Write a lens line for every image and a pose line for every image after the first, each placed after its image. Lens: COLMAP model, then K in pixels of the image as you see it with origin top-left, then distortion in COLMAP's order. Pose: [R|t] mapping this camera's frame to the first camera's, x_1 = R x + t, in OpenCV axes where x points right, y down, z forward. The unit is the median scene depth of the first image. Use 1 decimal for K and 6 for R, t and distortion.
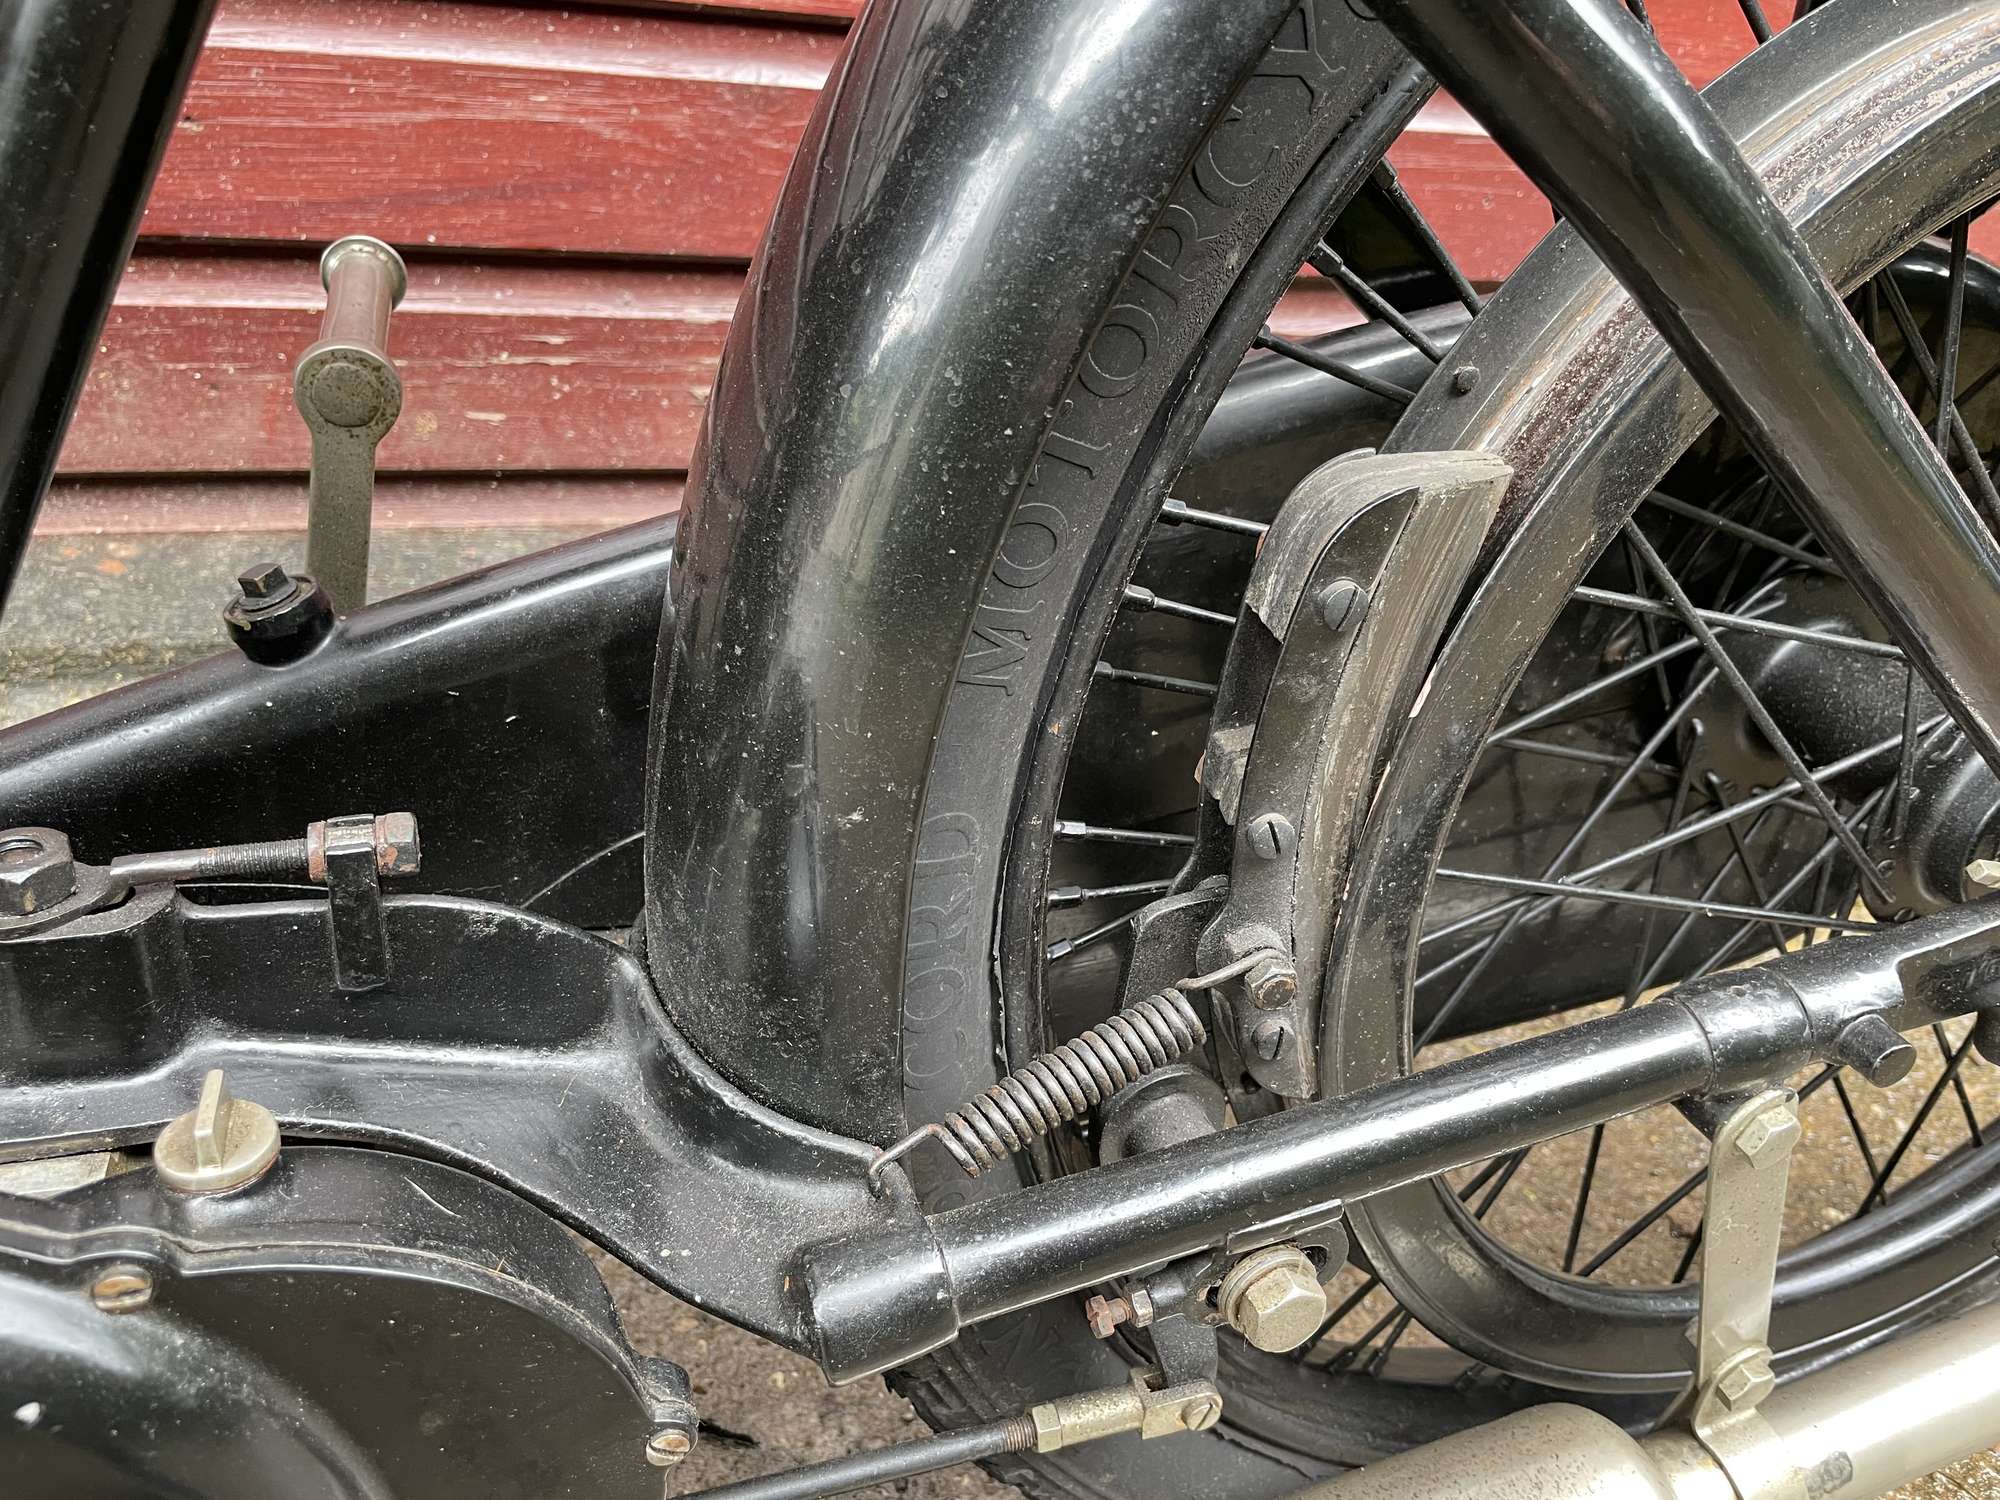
lens RADIAL K [[1539.6, 0, 1000.0], [0, 1539.6, 750.0], [0, 0, 1]] dist [0.081838, -0.122305]
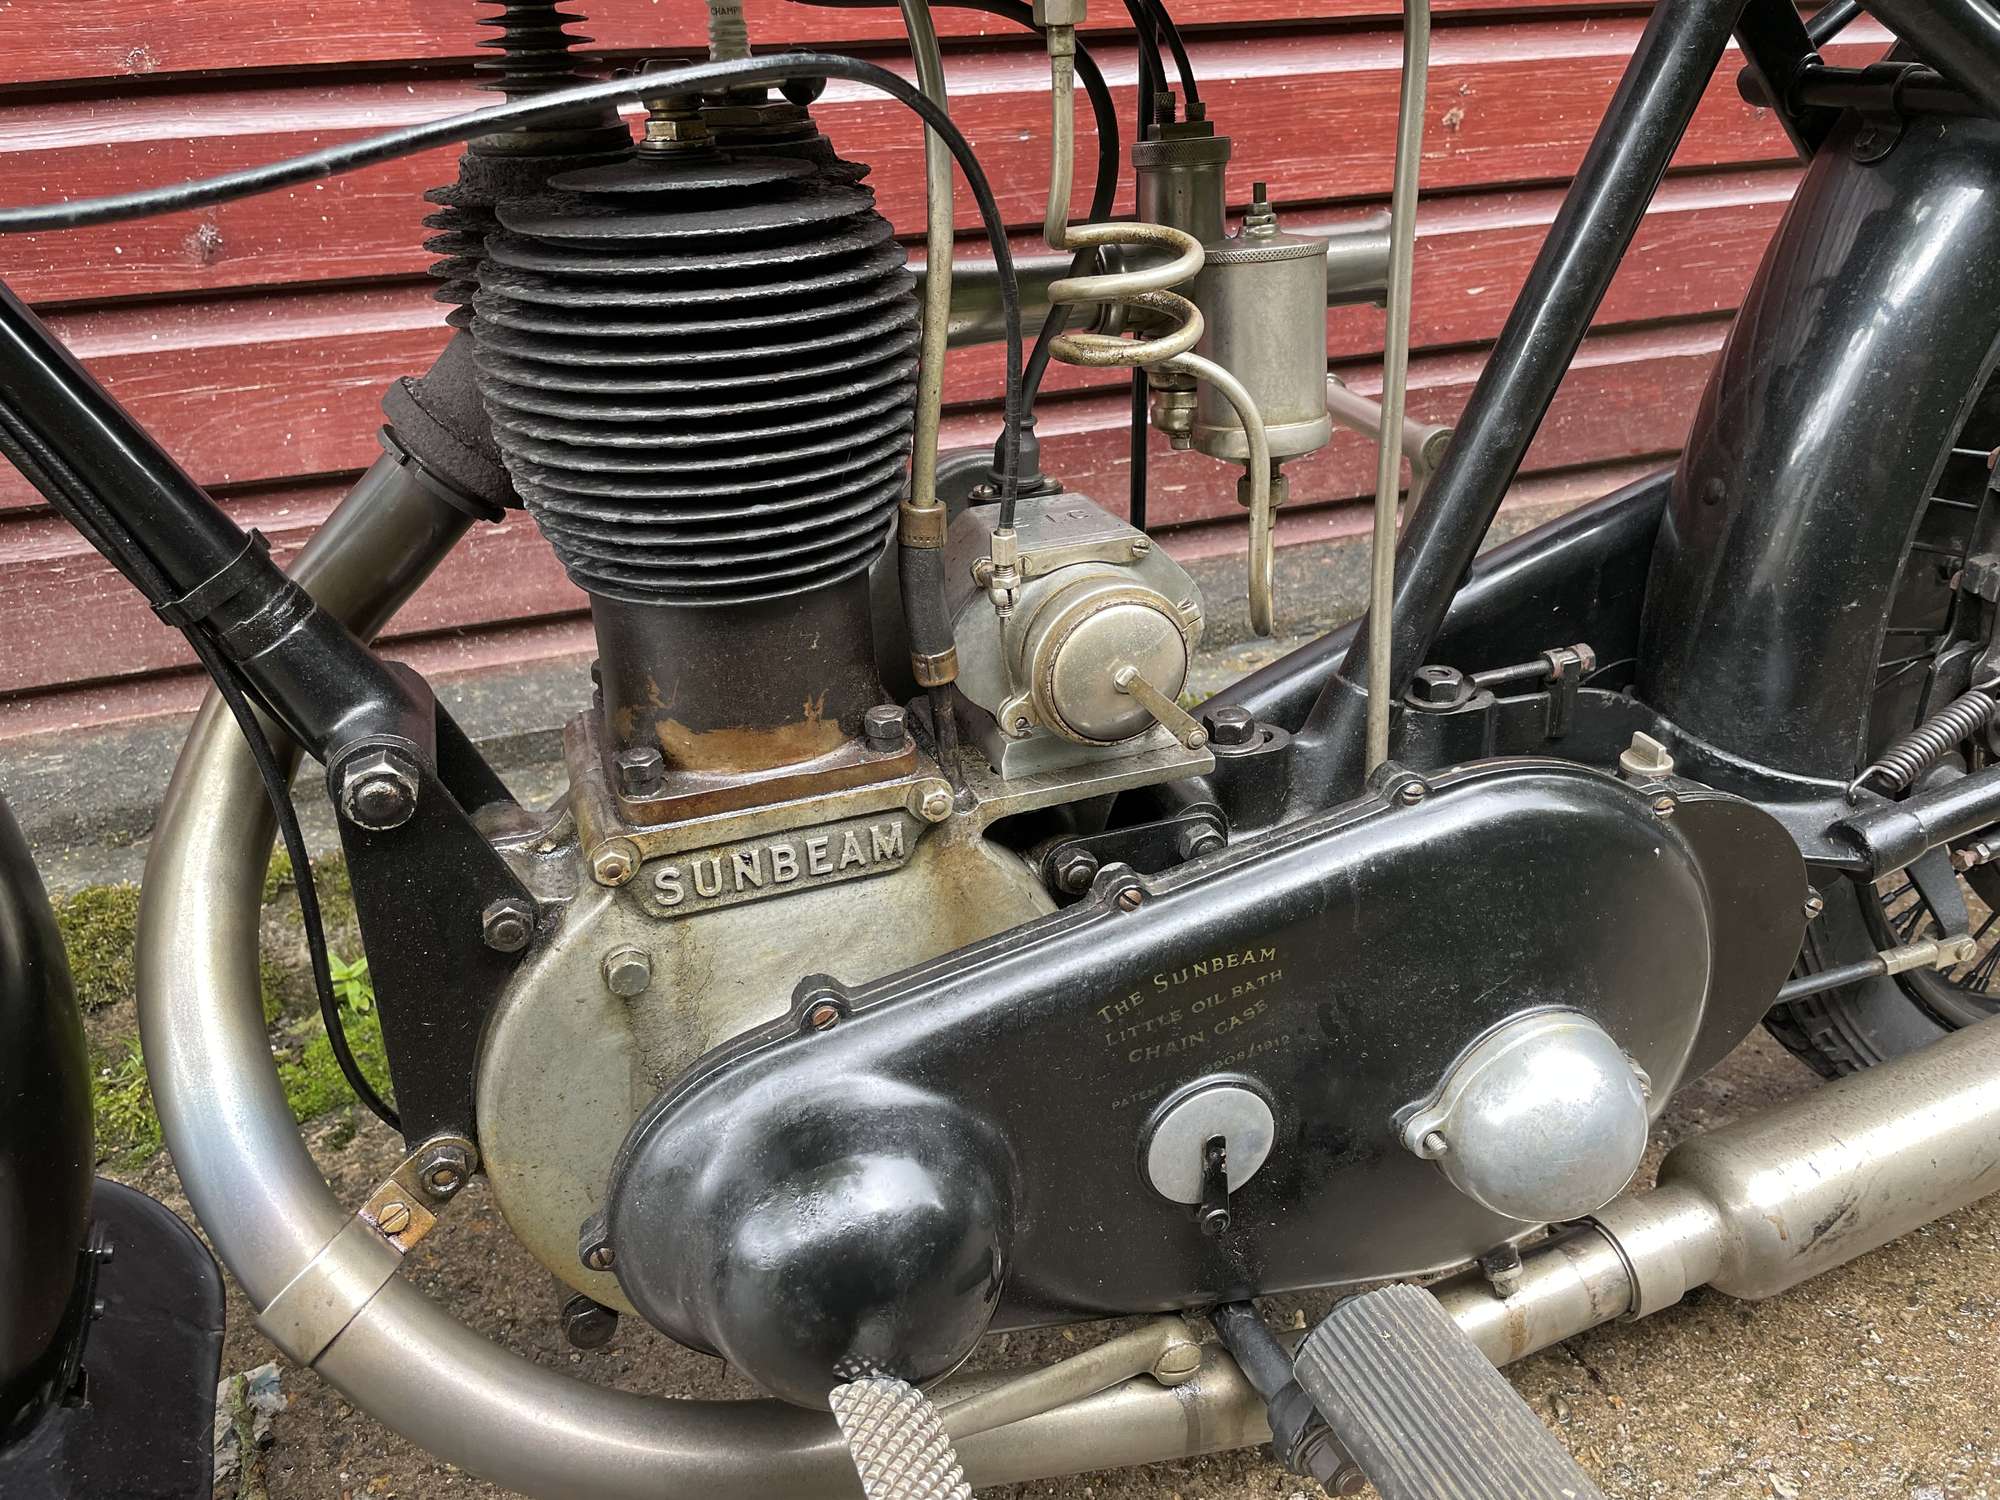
lens RADIAL K [[1539.6, 0, 1000.0], [0, 1539.6, 750.0], [0, 0, 1]] dist [0.081838, -0.122305]
pose [[0.991642, -0.122091, -0.041701, -1.046679], [0.120172, 0.991697, -0.045784, 0.175311], [0.046944, 0.040390, 0.998081, -1.026108]]
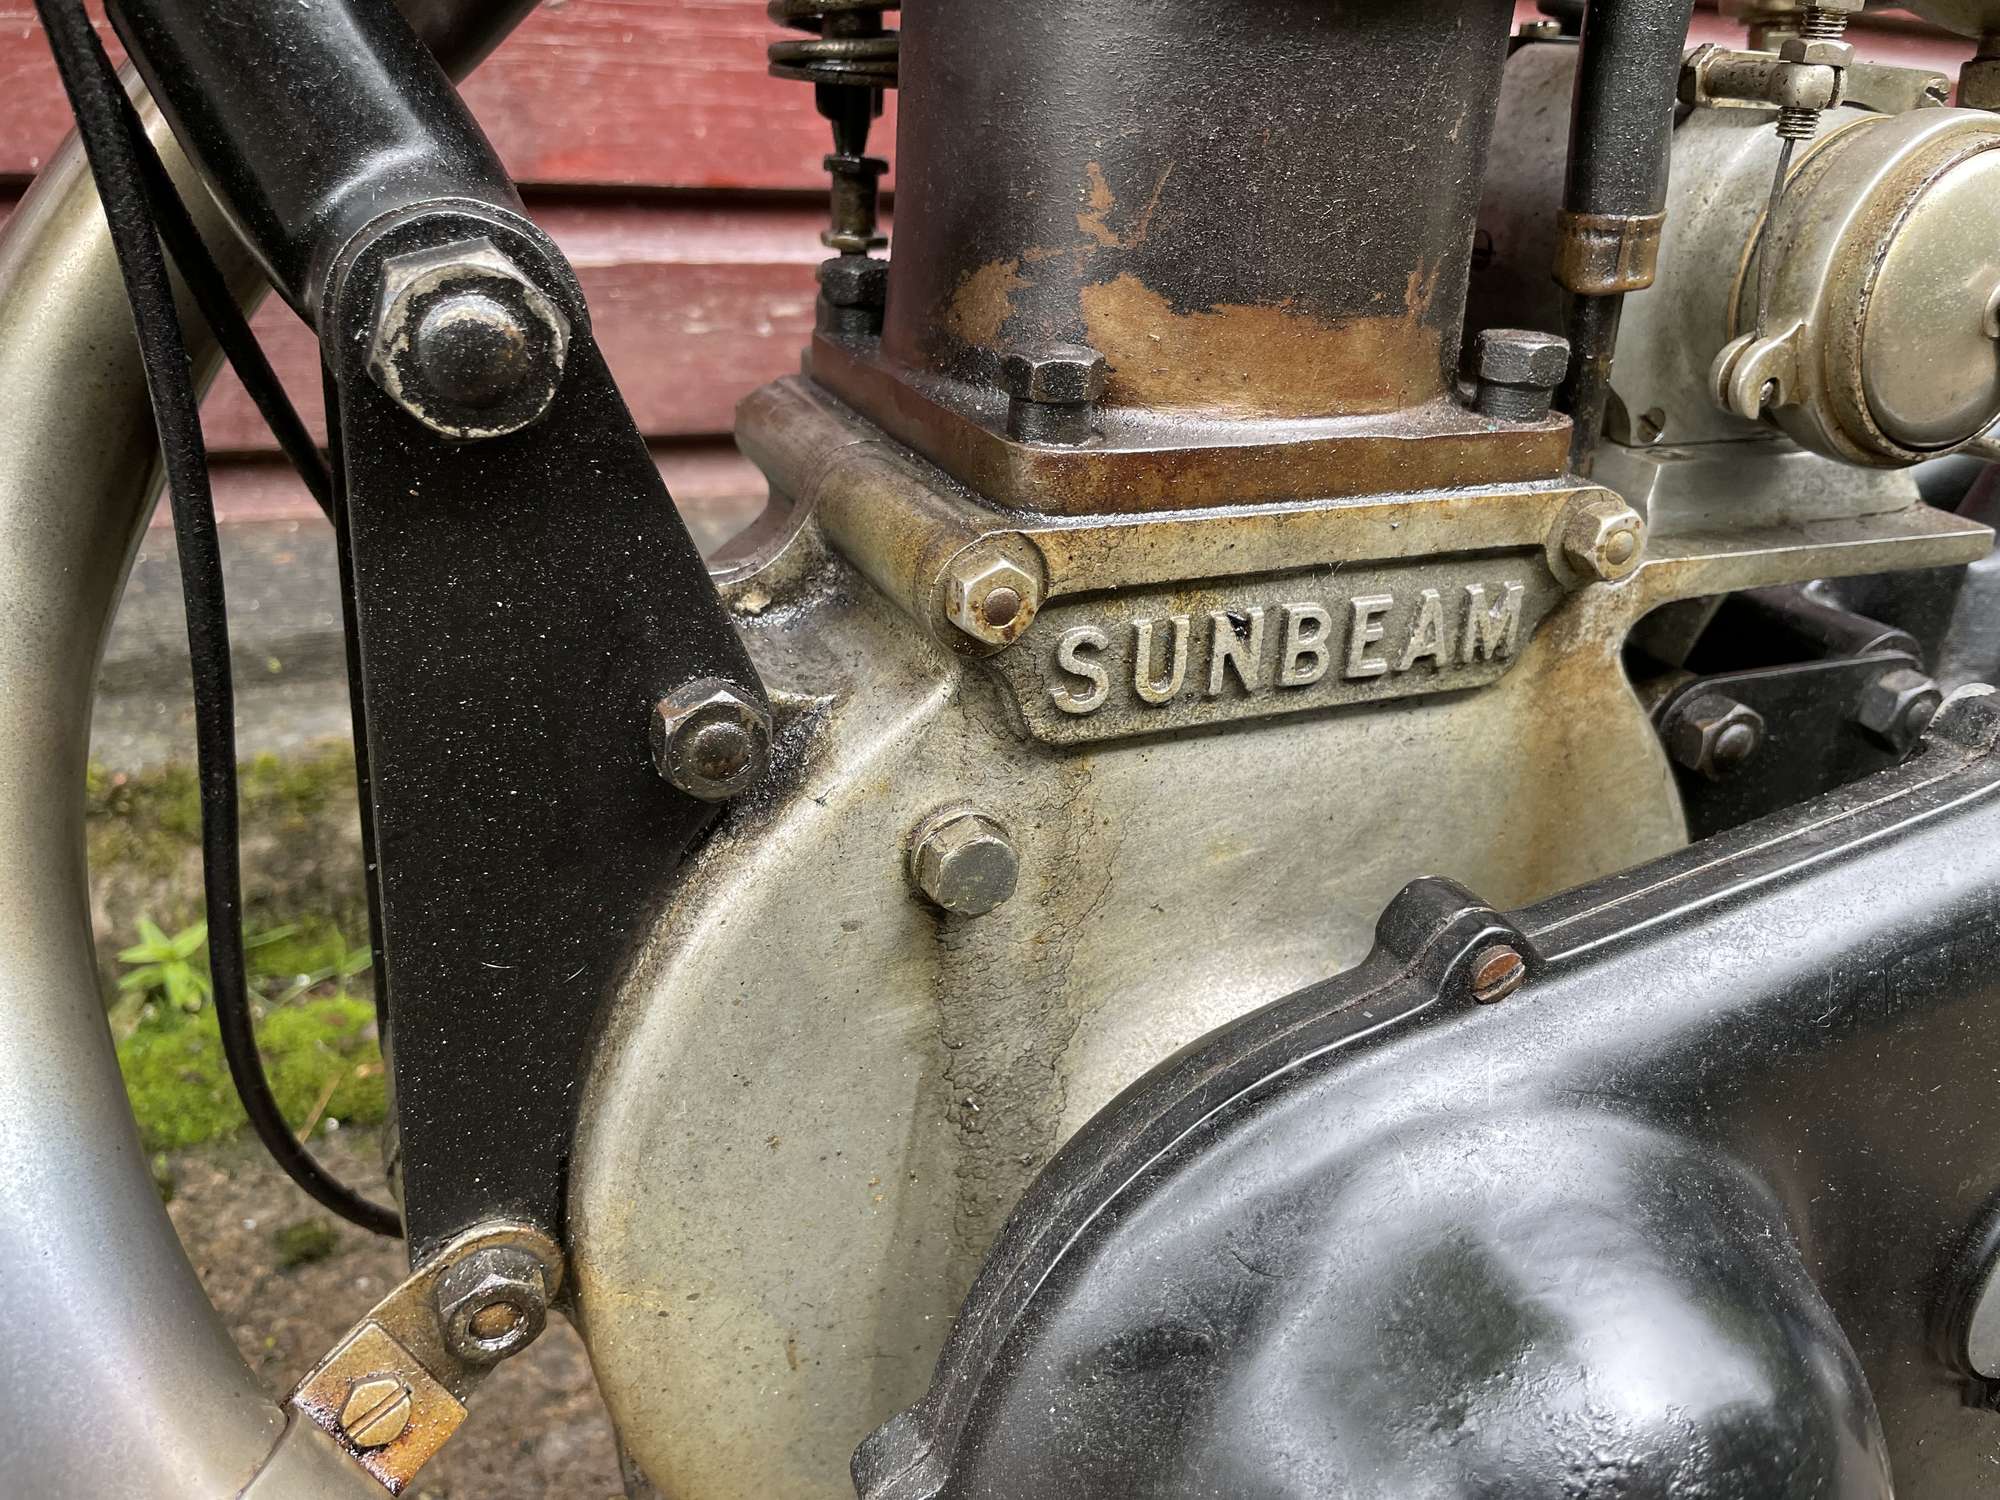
lens RADIAL K [[1568.8, 0, 998.0], [0, 1568.8, 755.7], [0, 0, 1]] dist [0.088094, -0.136728]
pose [[0.994649, -0.074925, 0.071138, -1.541243], [0.079490, 0.994800, -0.063669, 0.278266], [-0.065997, 0.068984, 0.995432, -0.186351]]
